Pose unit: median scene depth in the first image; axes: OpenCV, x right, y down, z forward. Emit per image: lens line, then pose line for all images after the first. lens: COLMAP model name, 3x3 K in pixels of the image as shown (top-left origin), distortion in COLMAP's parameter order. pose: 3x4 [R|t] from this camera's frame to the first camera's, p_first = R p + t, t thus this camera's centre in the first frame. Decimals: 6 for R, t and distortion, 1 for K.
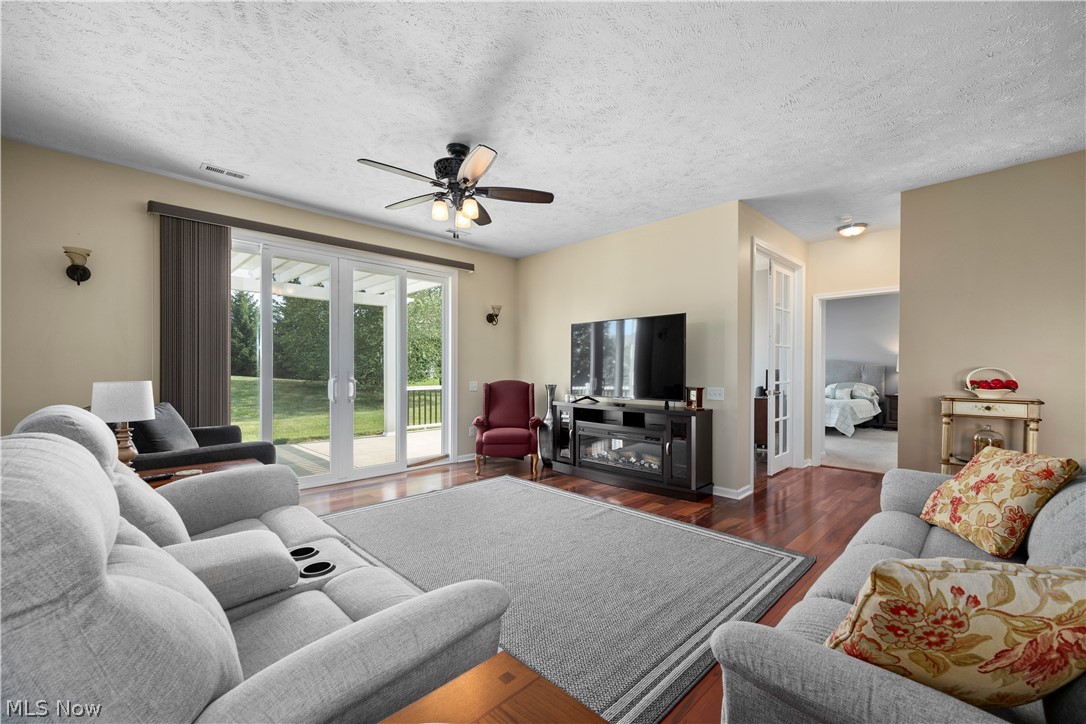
lens RADIAL K [[445.4, 0, 532.5], [0, 445.4, 369.0], [0, 0, 1]] dist [0.000146, -0.000032]
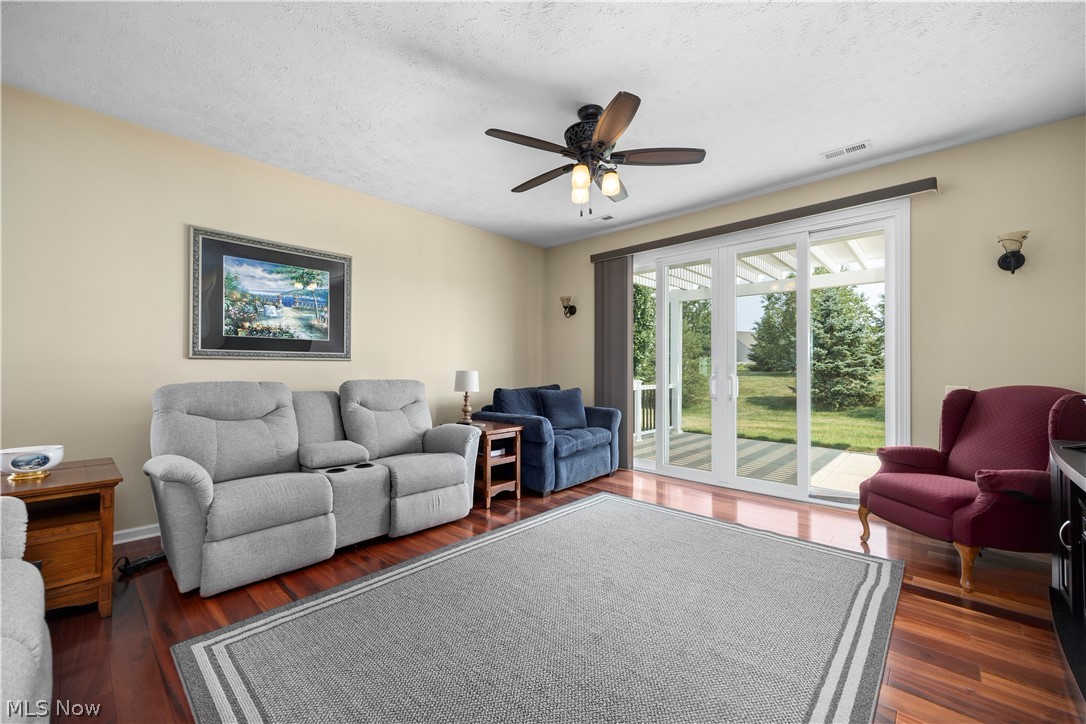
lens RADIAL K [[434.5, 0, 543.5], [0, 434.5, 364.6], [0, 0, 1]] dist [-0.000242, -0.000043]
pose [[0.067312, -0.014245, -0.997630, 0.585958], [0.003424, 0.999895, -0.014047, 0.009431], [0.997726, -0.002471, 0.067354, 0.738707]]
